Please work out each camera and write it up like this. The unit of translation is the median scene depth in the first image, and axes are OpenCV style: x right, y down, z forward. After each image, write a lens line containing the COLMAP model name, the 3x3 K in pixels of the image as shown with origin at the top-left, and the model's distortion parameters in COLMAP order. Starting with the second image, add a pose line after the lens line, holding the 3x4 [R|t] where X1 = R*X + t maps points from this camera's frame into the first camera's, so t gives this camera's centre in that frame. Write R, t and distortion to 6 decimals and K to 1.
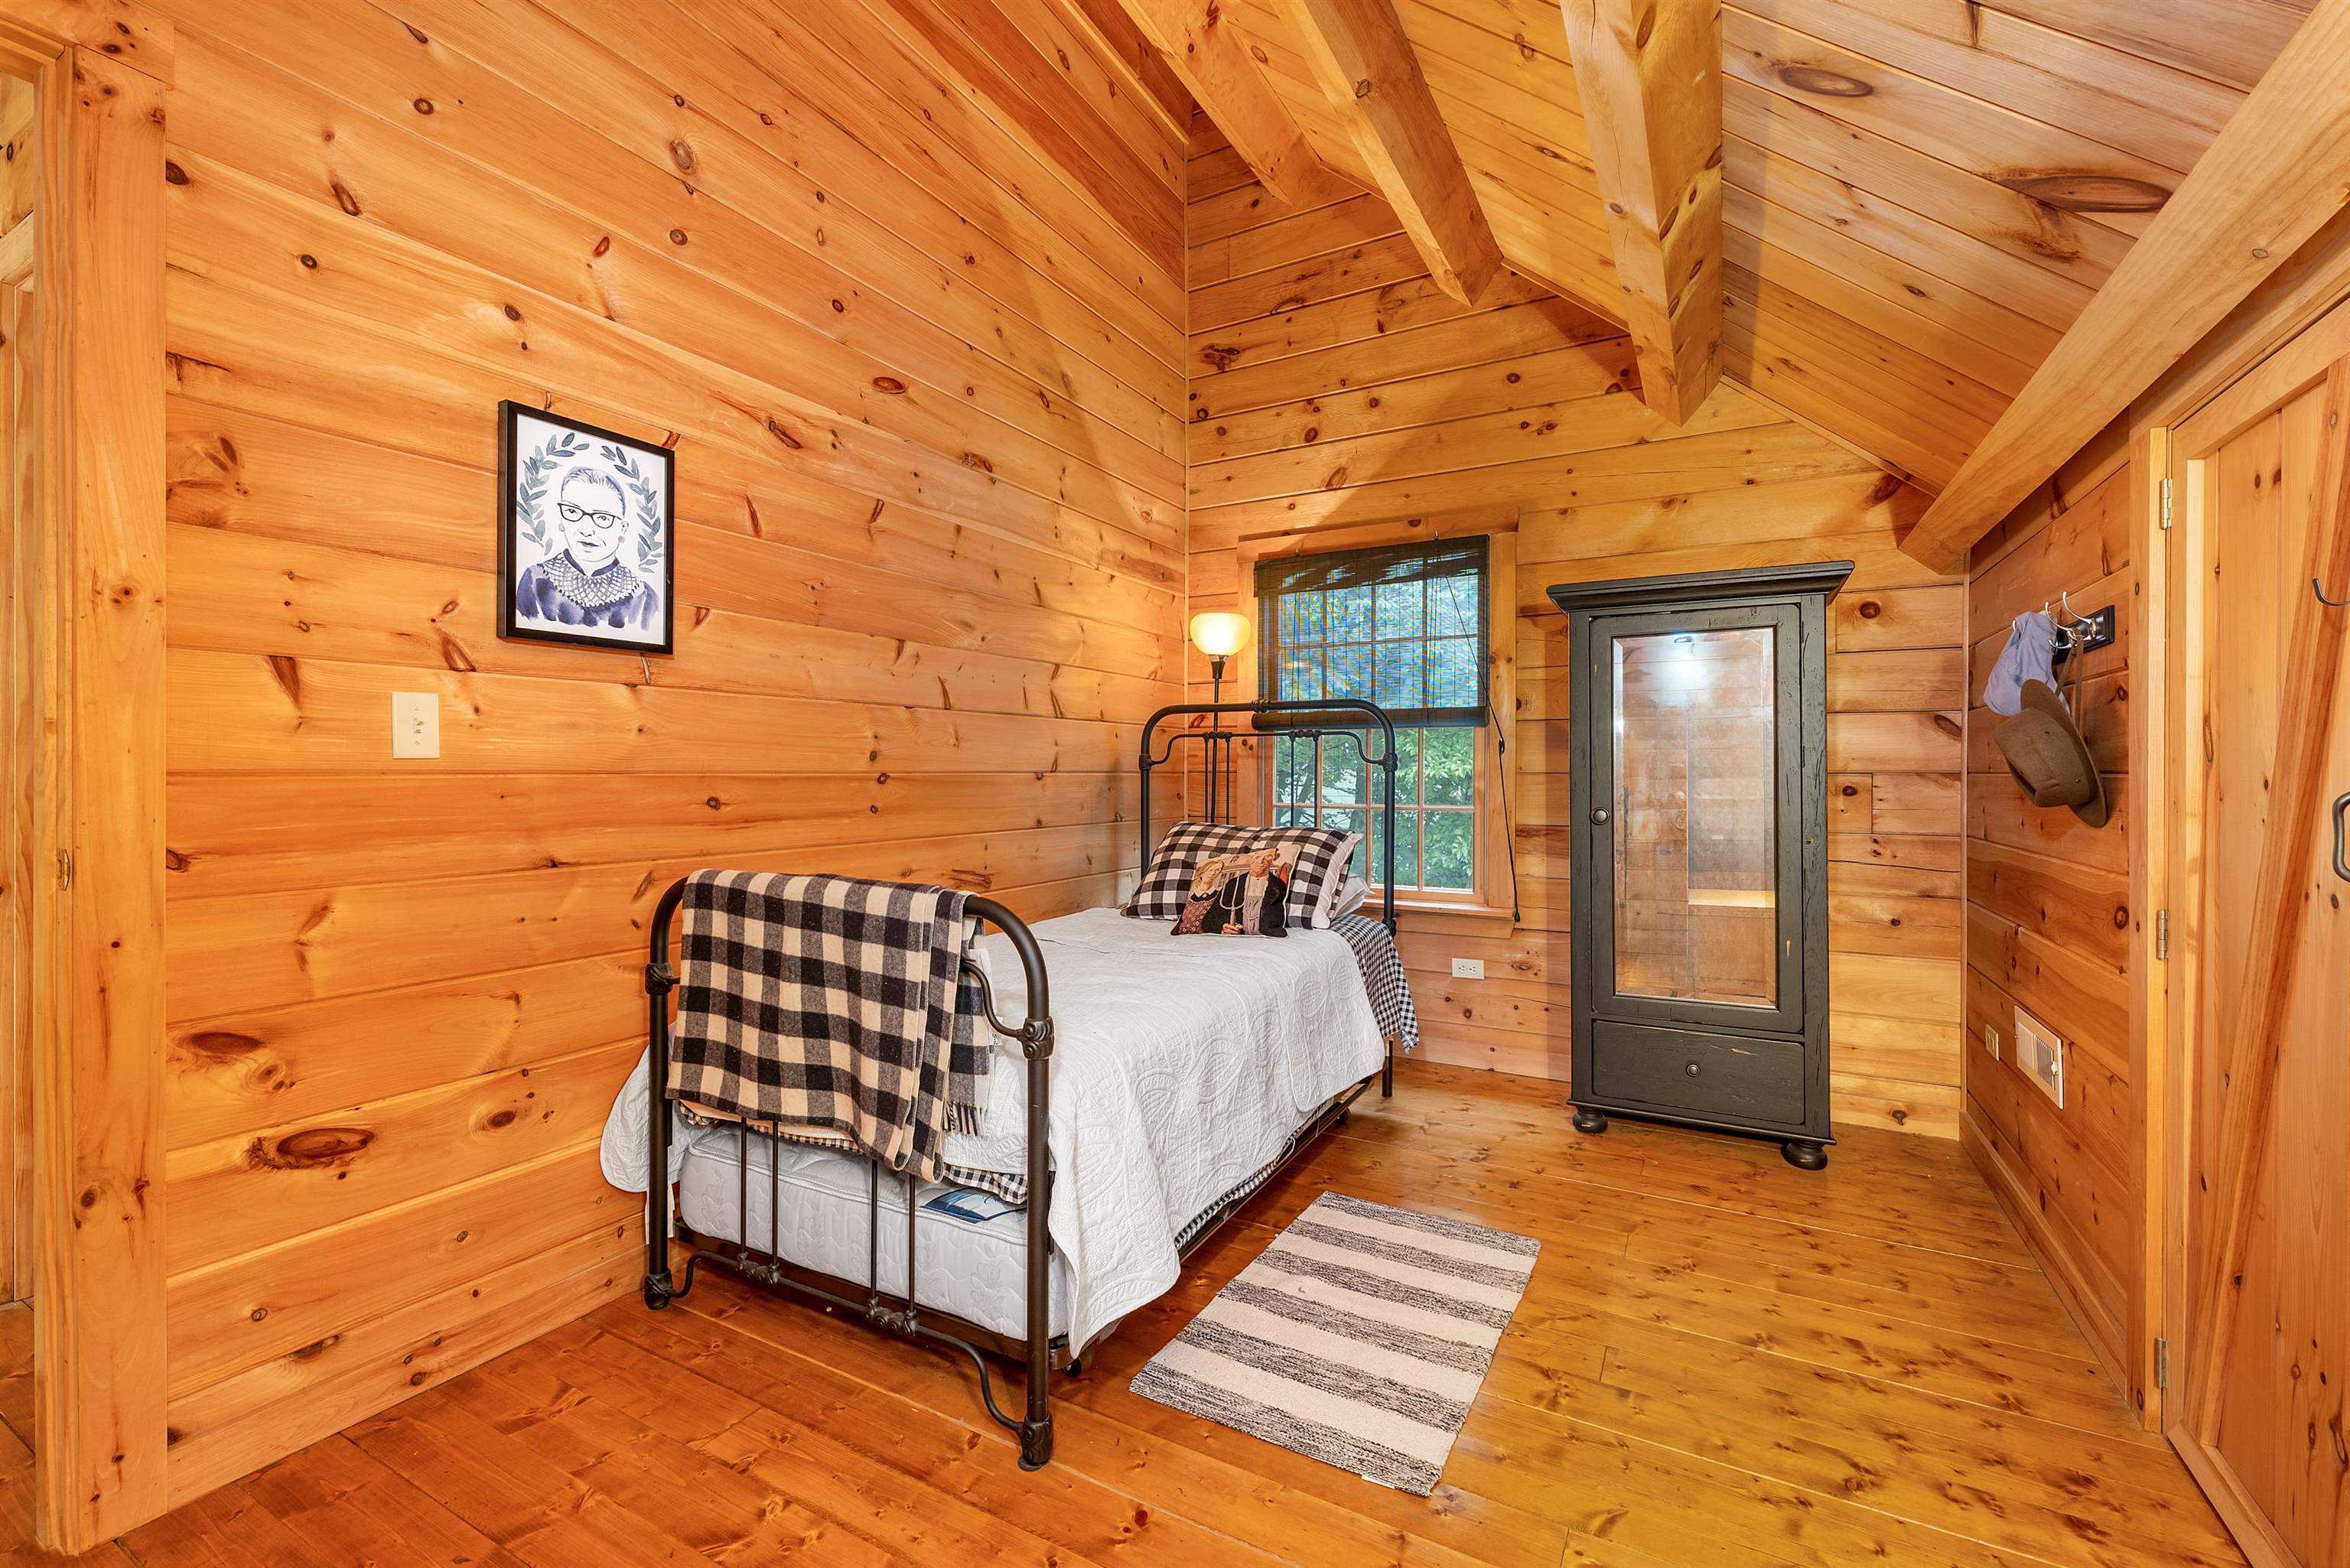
lens RADIAL K [[992.8, 0, 1172.6], [0, 992.8, 777.4], [0, 0, 1]] dist [0.000280, 0.000348]
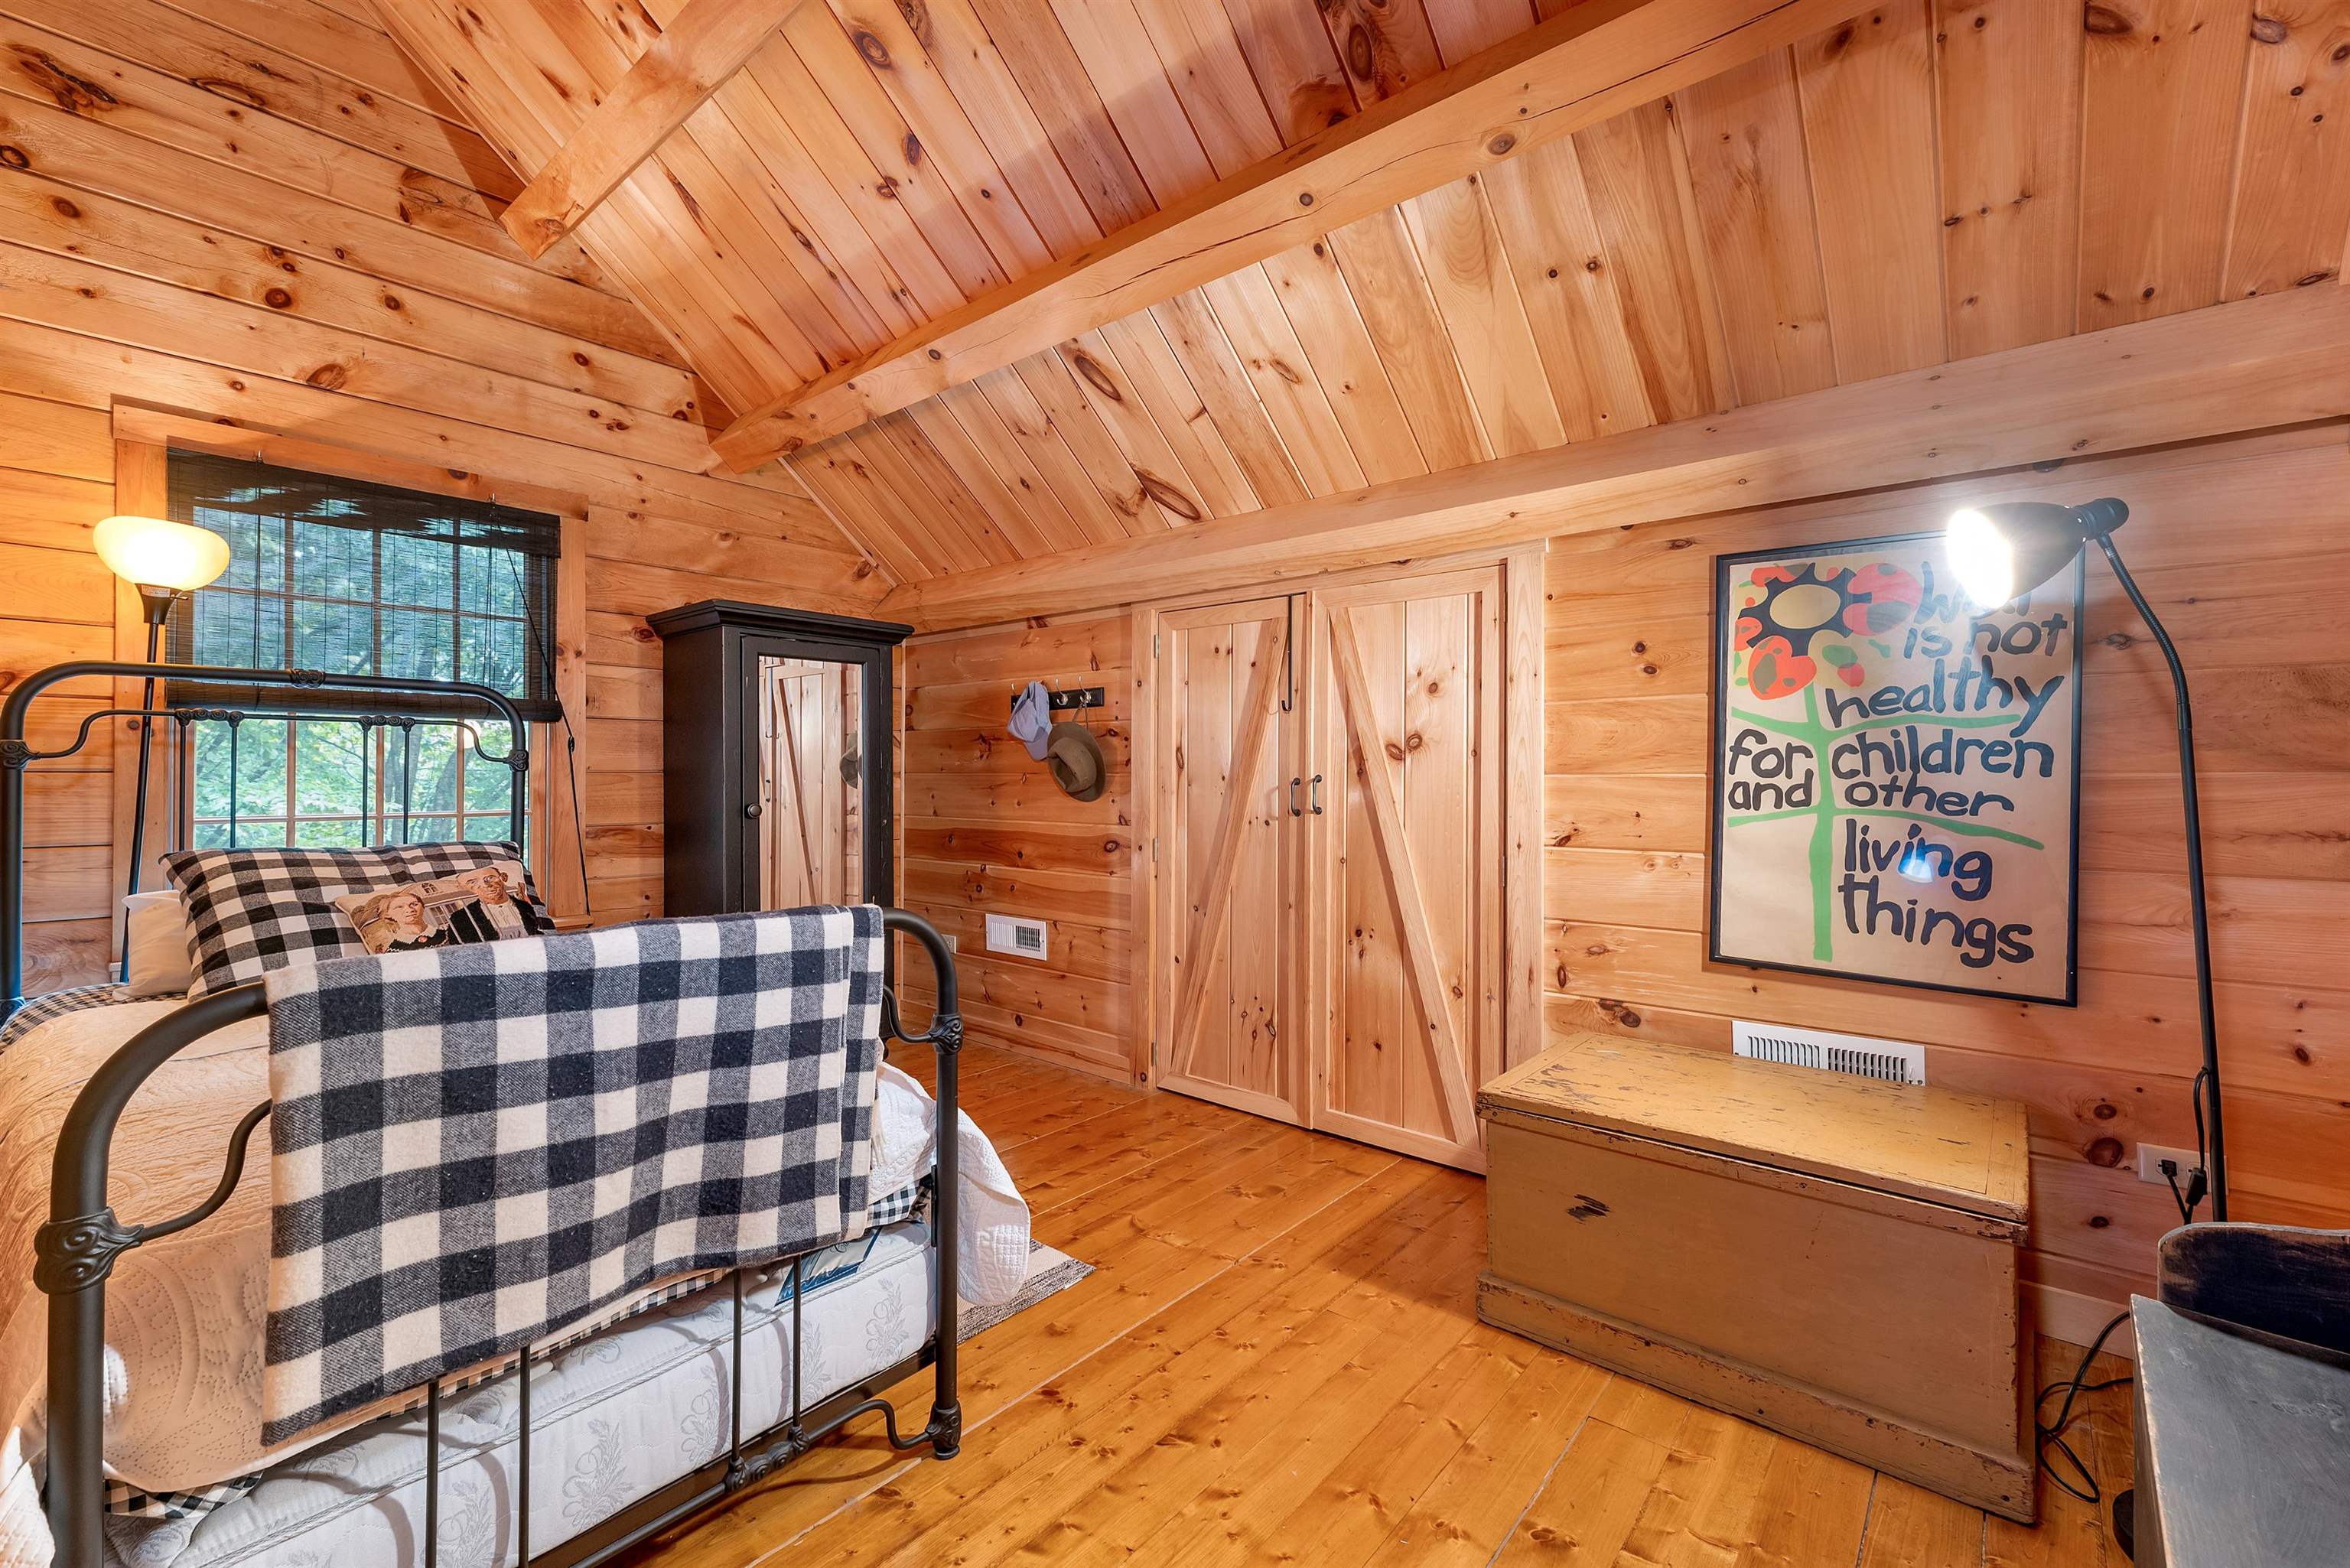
lens RADIAL K [[992.8, 0, 1175.6], [0, 992.8, 775.7], [0, 0, 1]] dist [0.000280, 0.000348]
pose [[0.179907, -0.003738, 0.983676, -0.889522], [0.002930, 0.999990, 0.003264, -0.004392], [-0.983679, 0.002295, 0.179917, 0.471554]]
